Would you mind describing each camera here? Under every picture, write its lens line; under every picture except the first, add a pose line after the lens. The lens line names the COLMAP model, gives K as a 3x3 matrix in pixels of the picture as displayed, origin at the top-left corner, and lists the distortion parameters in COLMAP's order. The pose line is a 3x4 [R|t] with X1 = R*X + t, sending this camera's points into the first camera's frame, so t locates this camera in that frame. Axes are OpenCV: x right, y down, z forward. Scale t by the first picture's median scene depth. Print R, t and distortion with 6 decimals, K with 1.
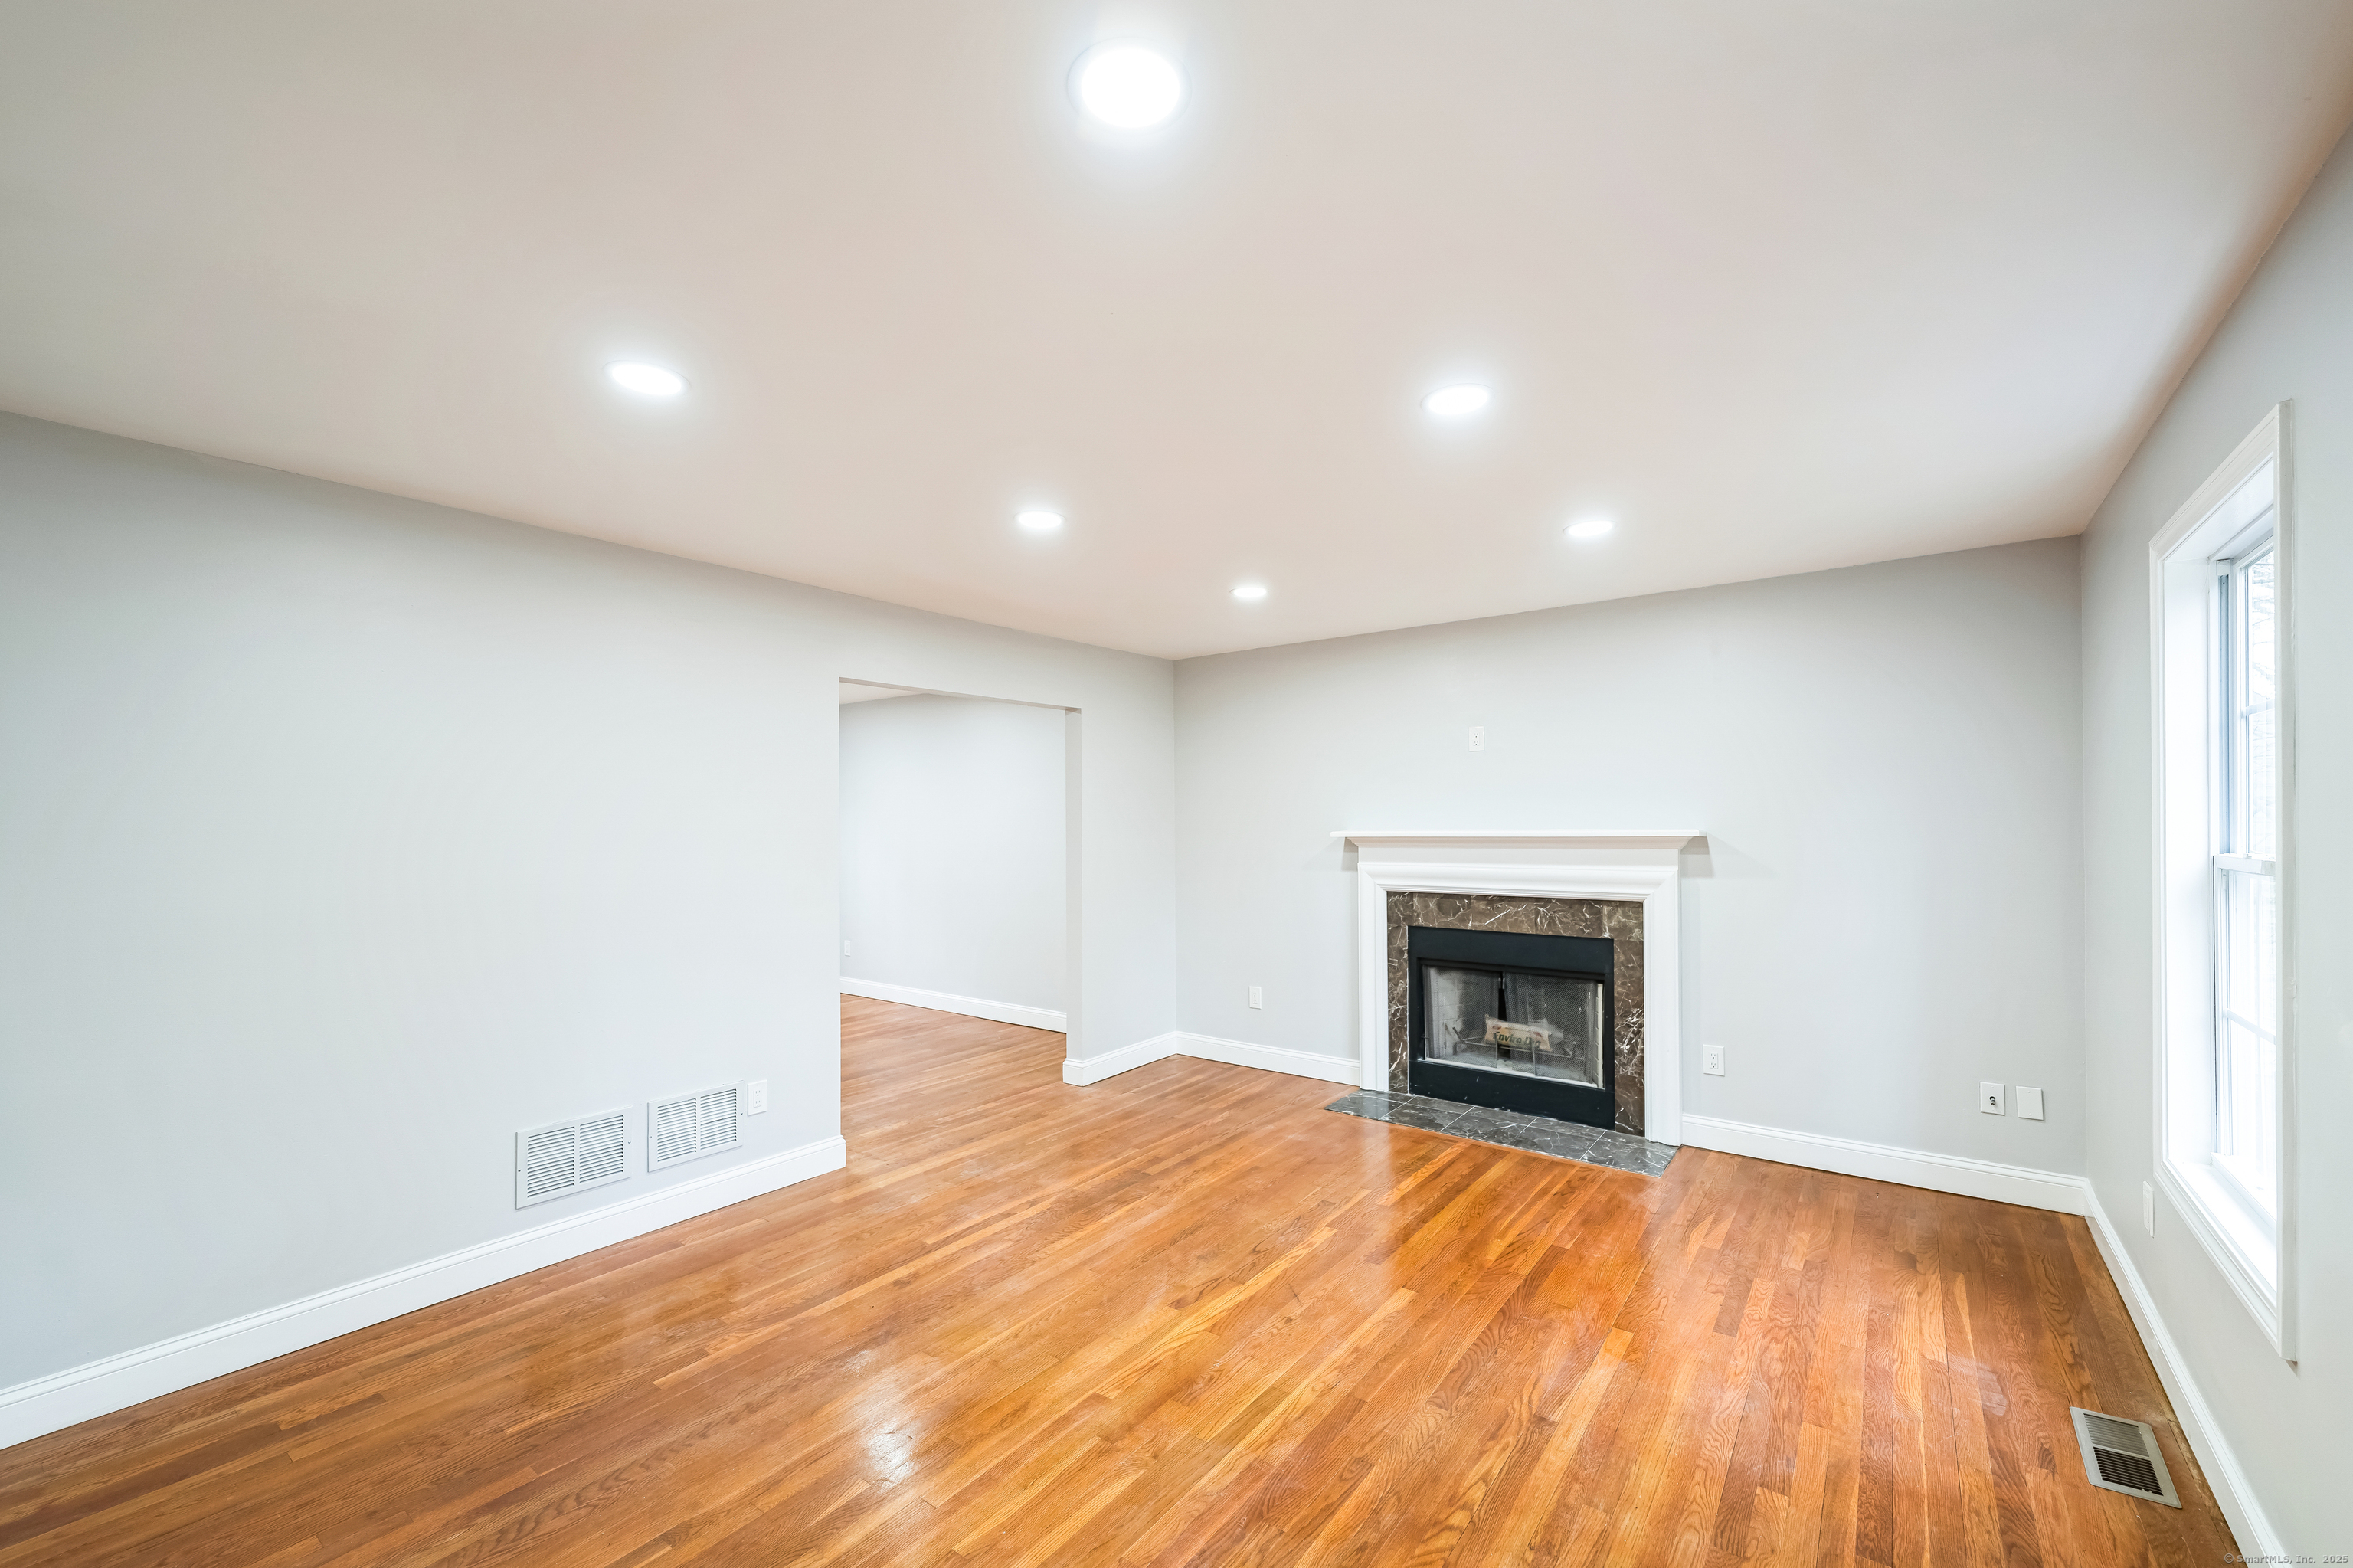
lens RADIAL K [[942.4, 0, 1177.5], [0, 942.4, 788.9], [0, 0, 1]] dist [0.001748, 0.000535]
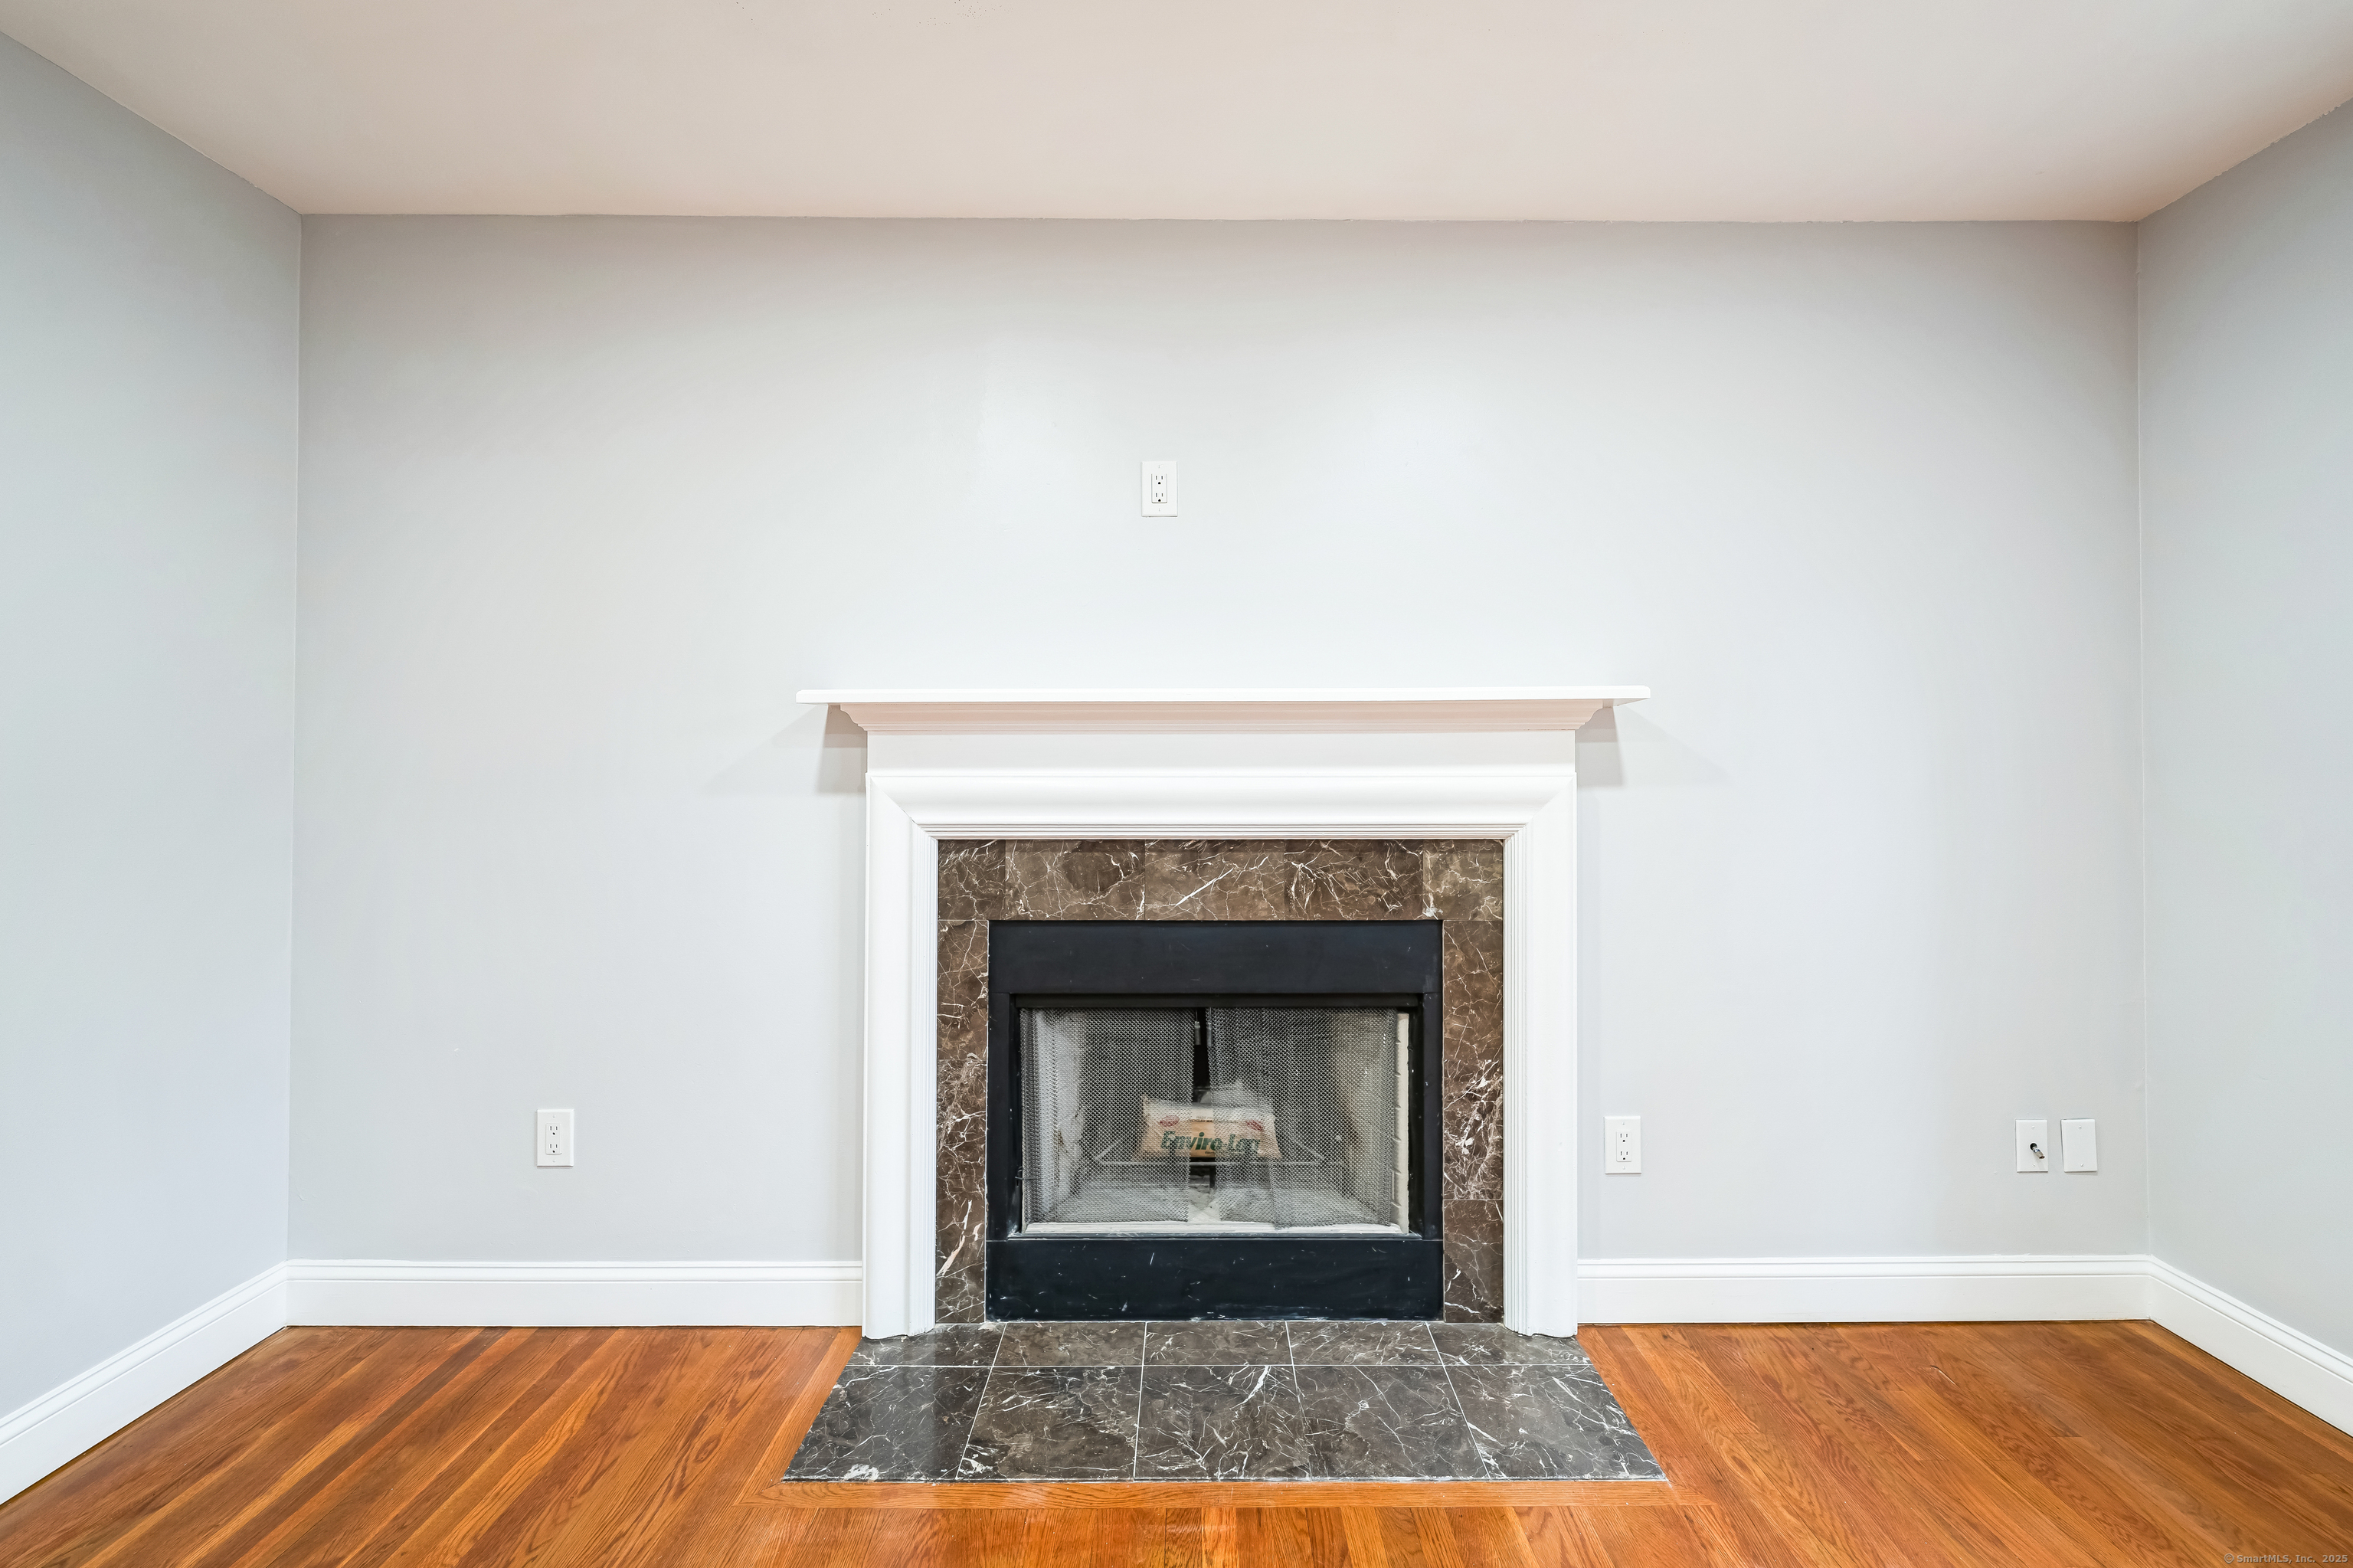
lens RADIAL K [[958.1, 0, 1181.8], [0, 958.1, 752.0], [0, 0, 1]] dist [-0.001541, -0.000023]
pose [[0.793814, 0.013568, 0.608010, 0.056049], [-0.027060, 0.999549, 0.013023, 0.066982], [-0.607559, -0.026791, 0.793823, 0.655253]]
